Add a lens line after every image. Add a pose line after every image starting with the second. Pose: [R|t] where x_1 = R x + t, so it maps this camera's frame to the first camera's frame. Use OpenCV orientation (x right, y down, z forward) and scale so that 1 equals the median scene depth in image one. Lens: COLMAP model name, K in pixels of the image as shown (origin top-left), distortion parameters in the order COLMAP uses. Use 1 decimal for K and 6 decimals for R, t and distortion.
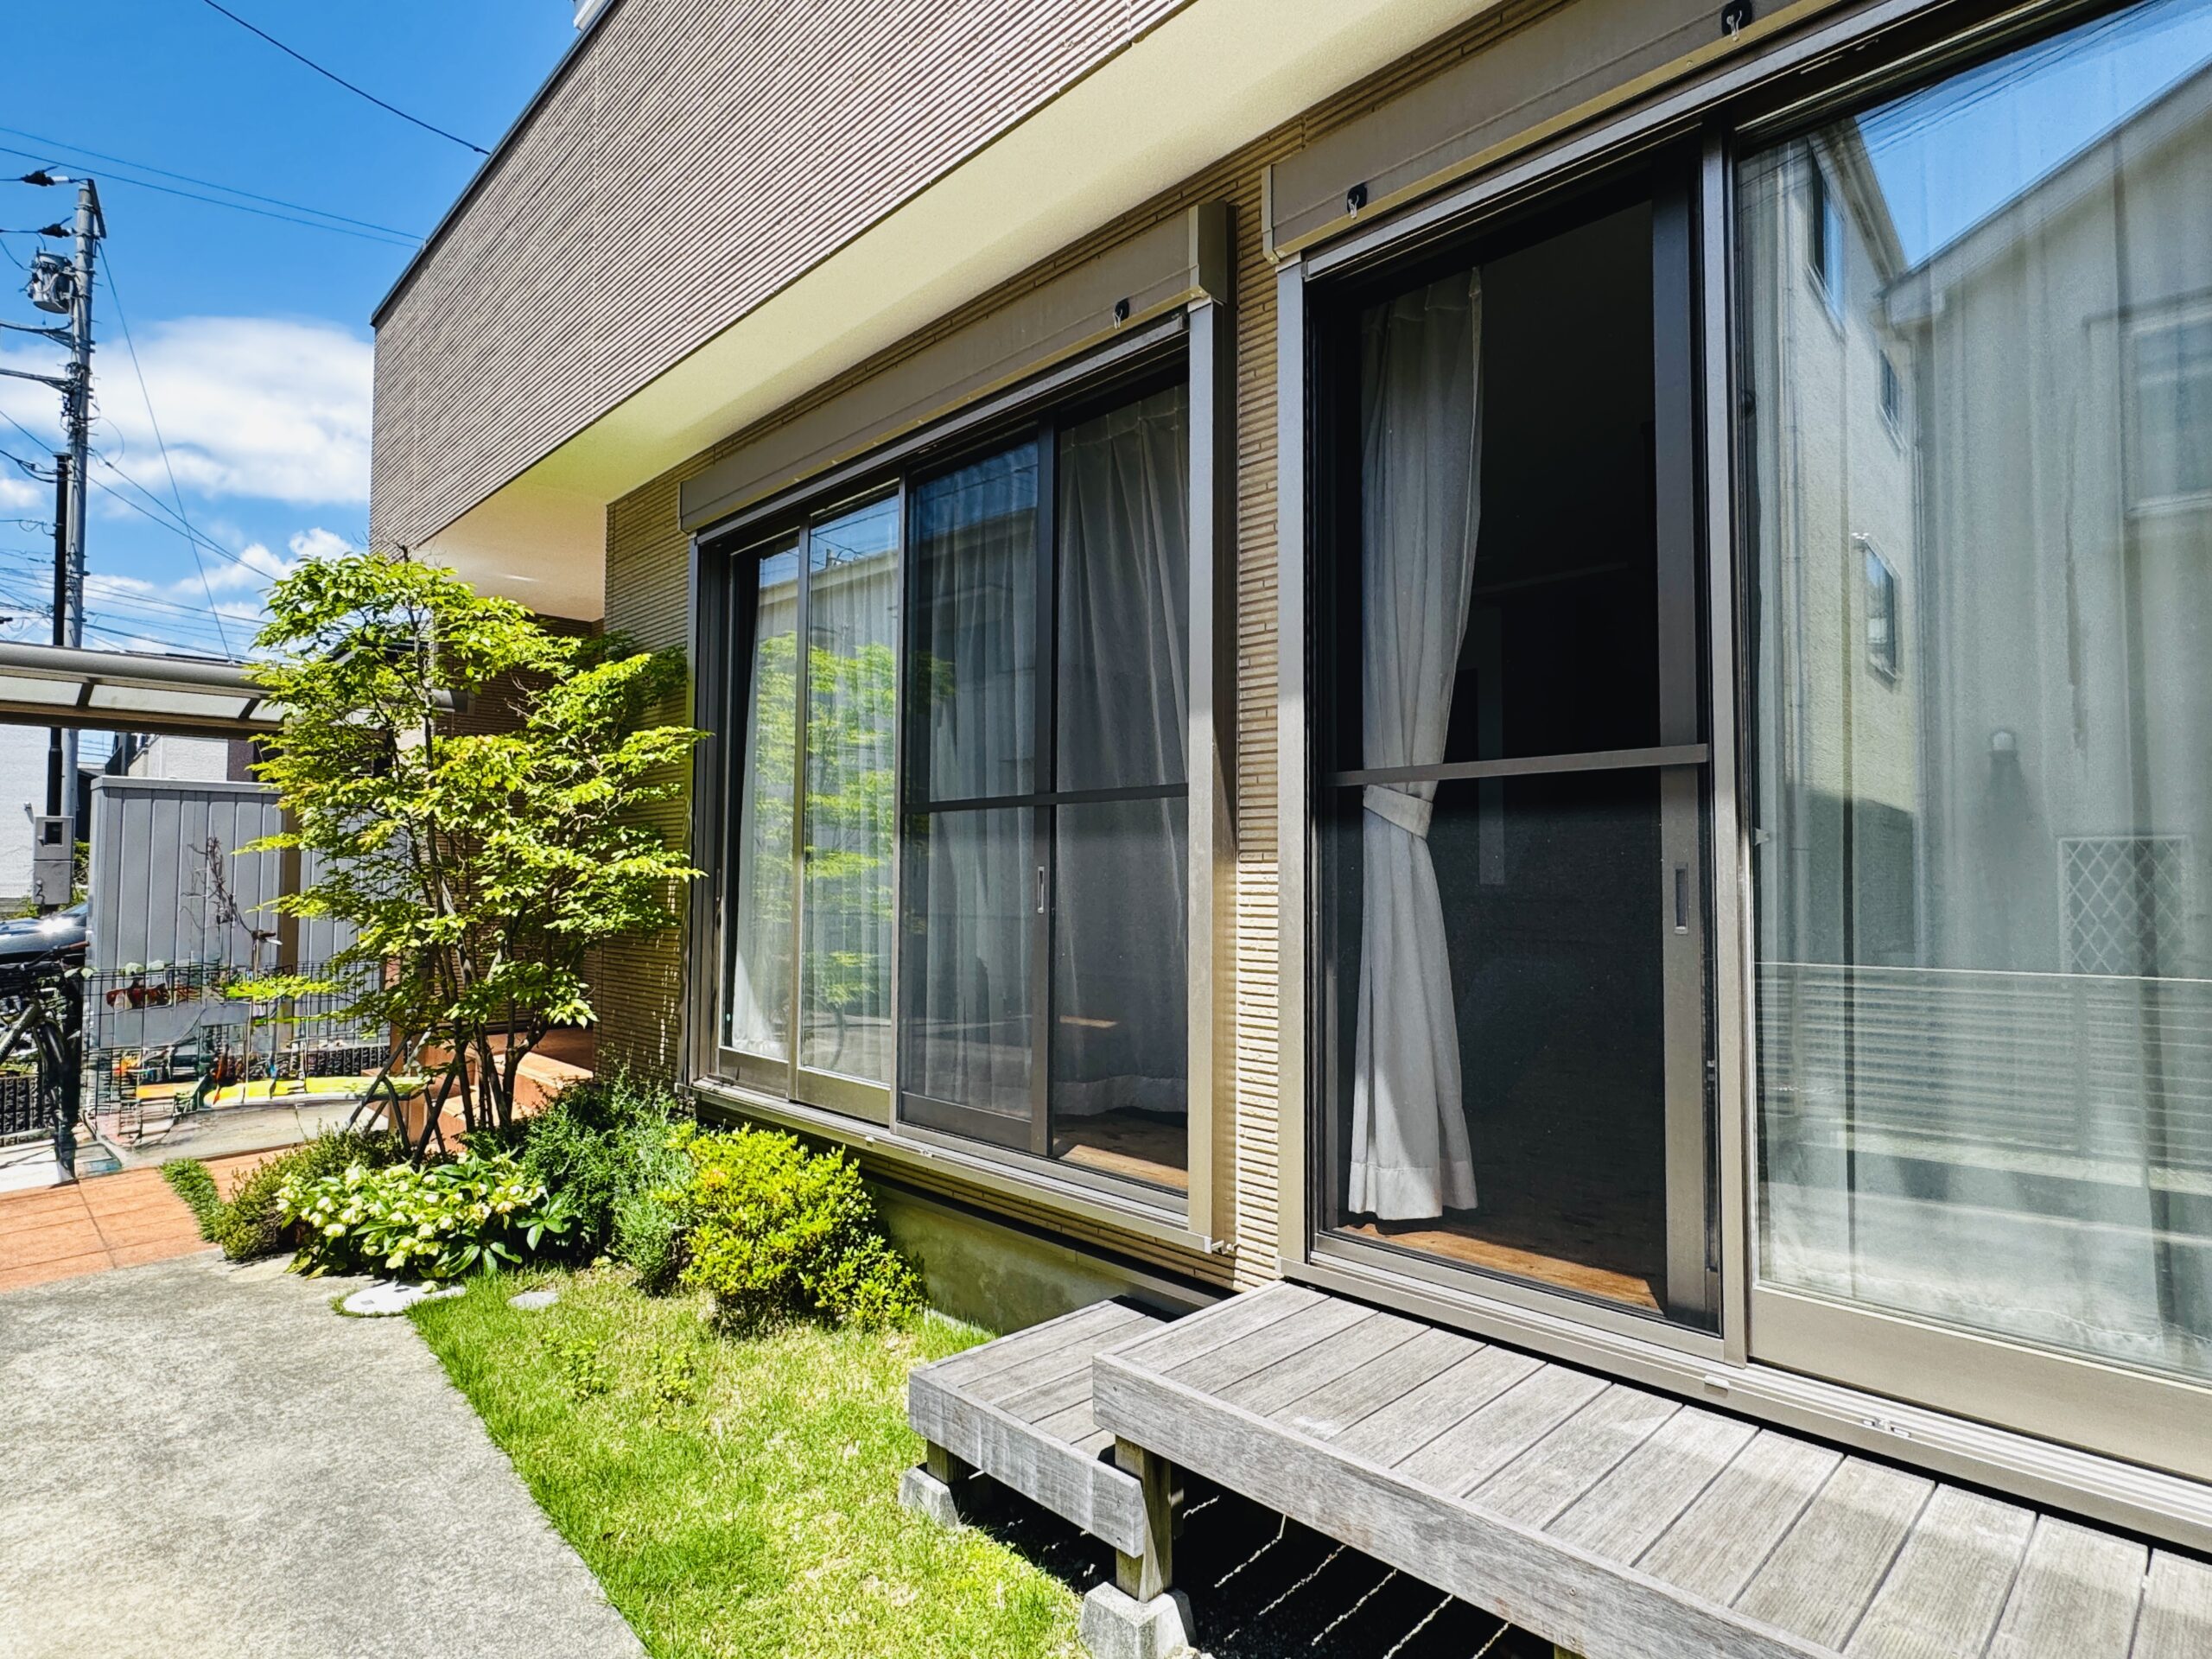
lens RADIAL K [[1166.6, 0, 1106.0], [0, 1166.6, 829.5], [0, 0, 1]] dist [-0.001012, -0.000704]
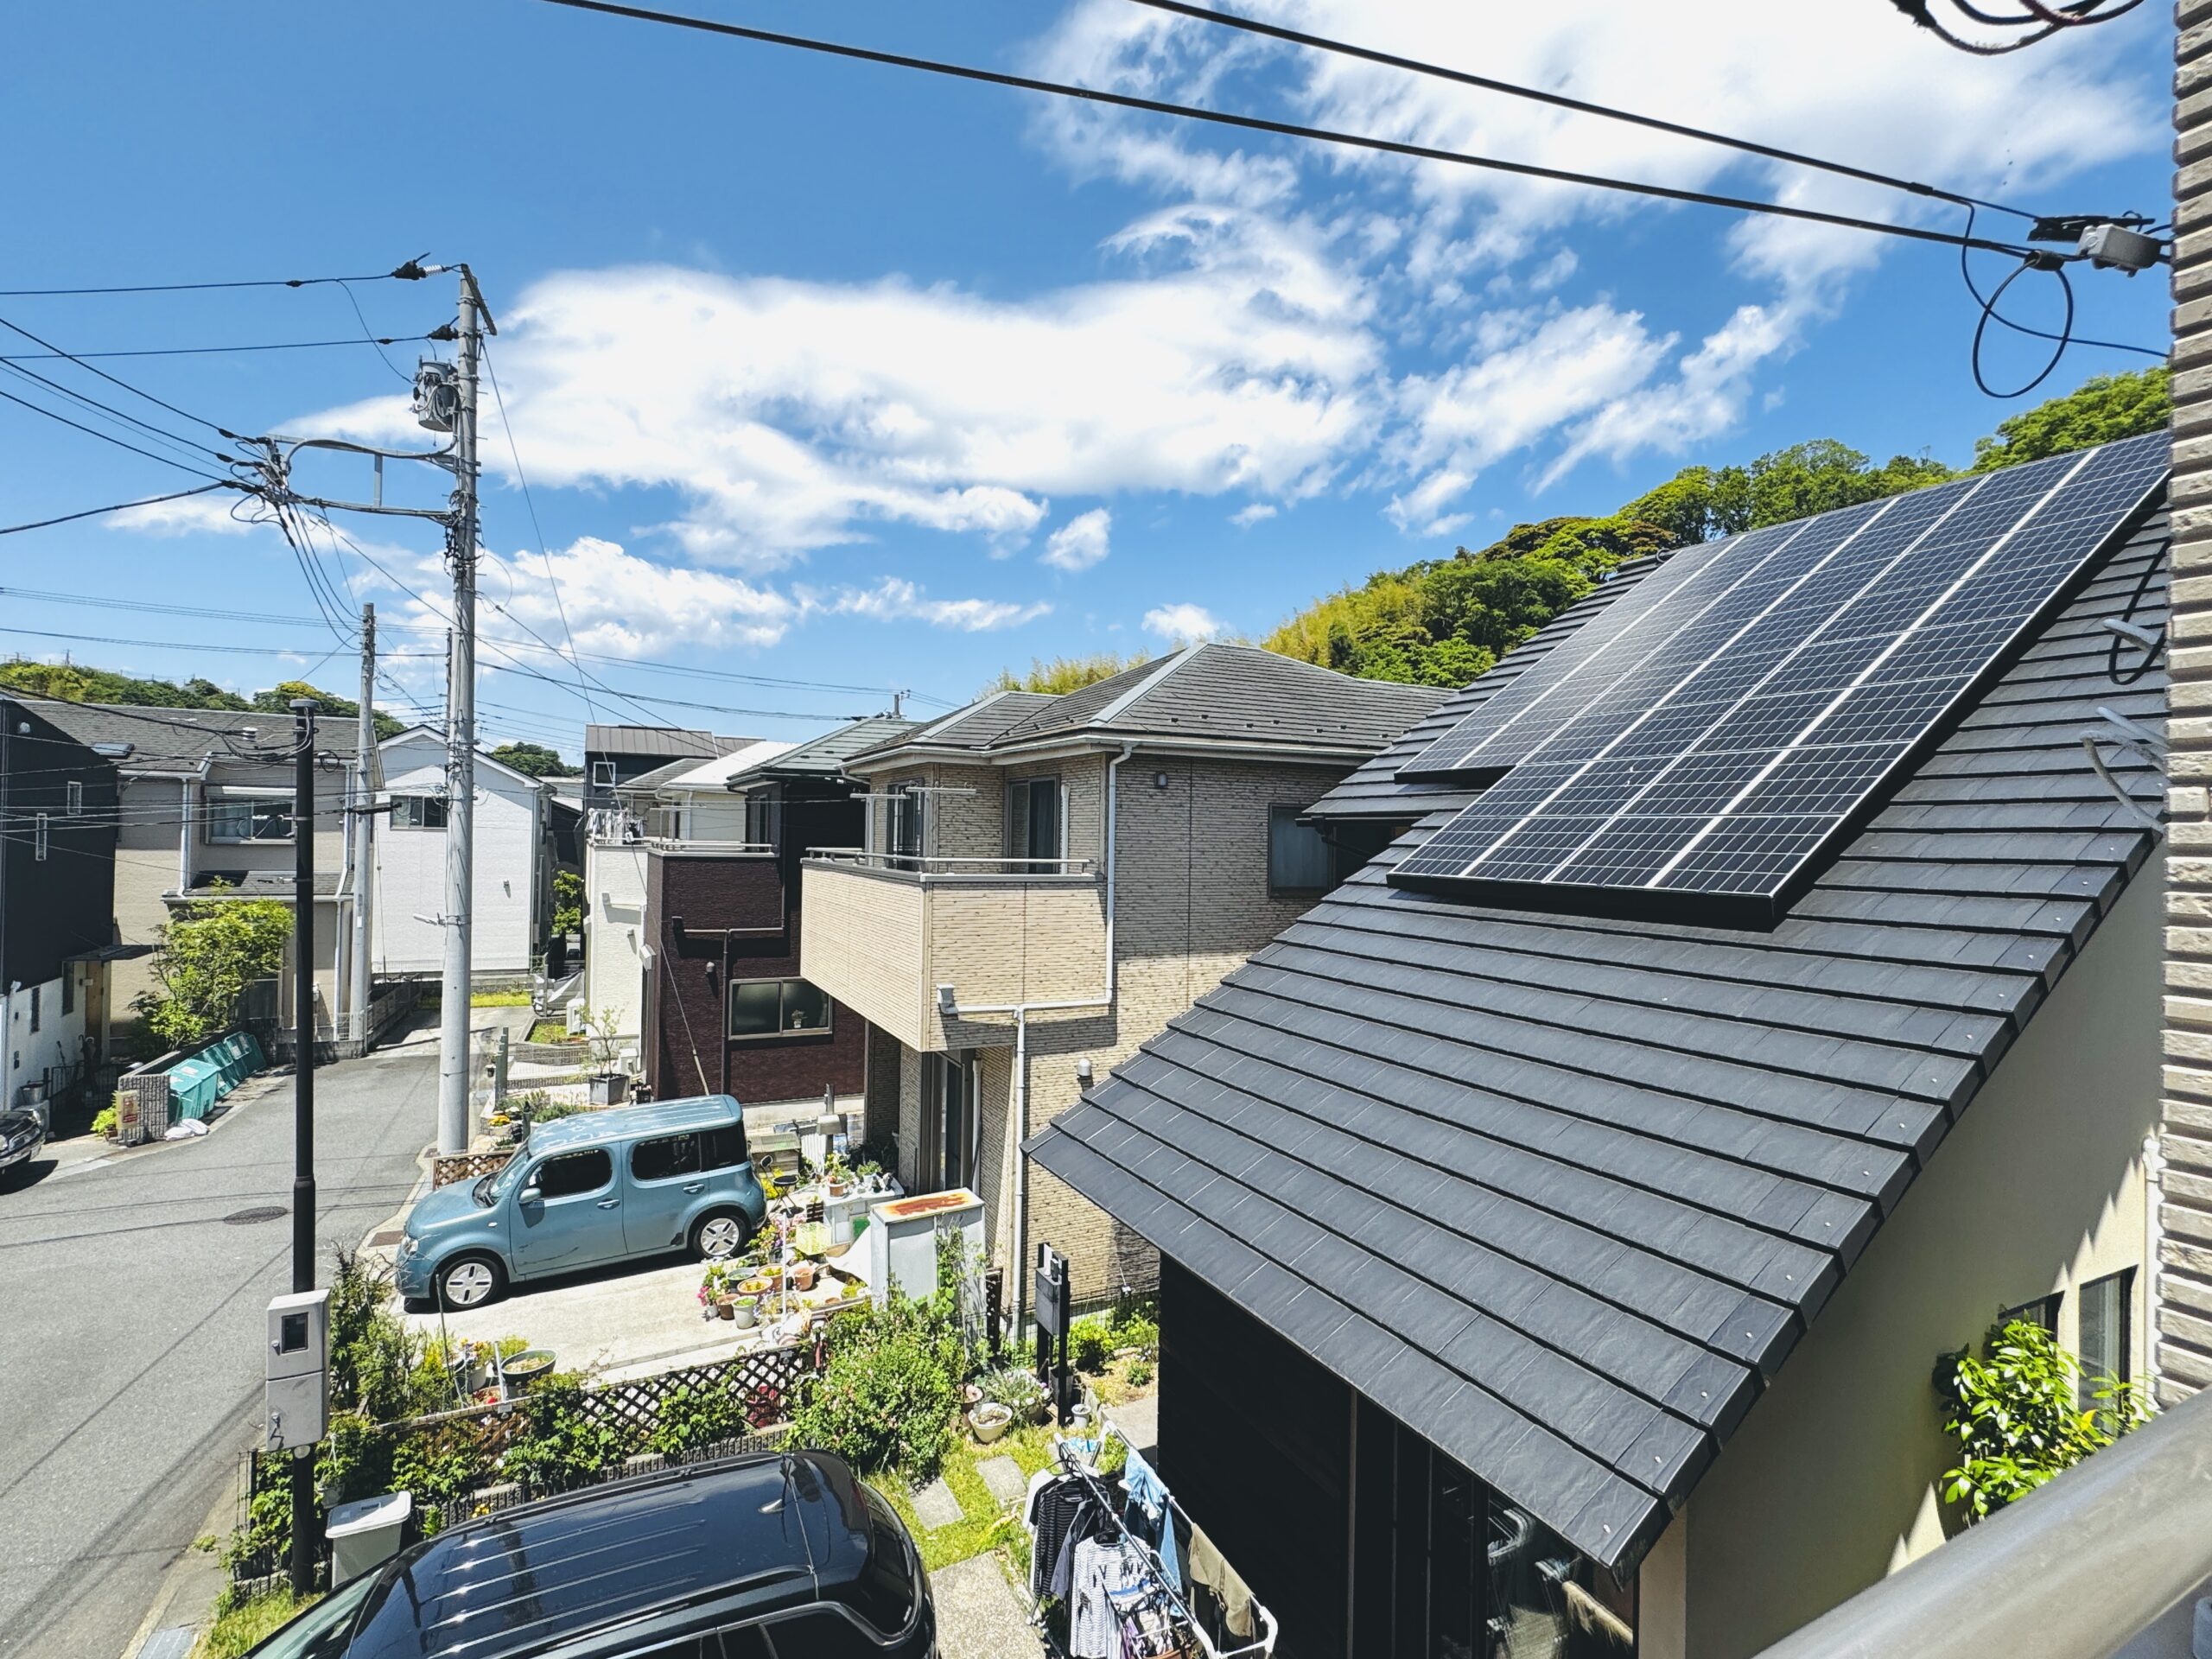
lens RADIAL K [[1091.7, 0, 1106.0], [0, 1091.7, 829.5], [0, 0, 1]] dist [-0.002637, 0.000398]
pose [[0.958181, 0.010444, -0.285971, -0.216065], [-0.001727, 0.999527, 0.030718, -0.183837], [0.286157, -0.028939, 0.957746, 0.378705]]
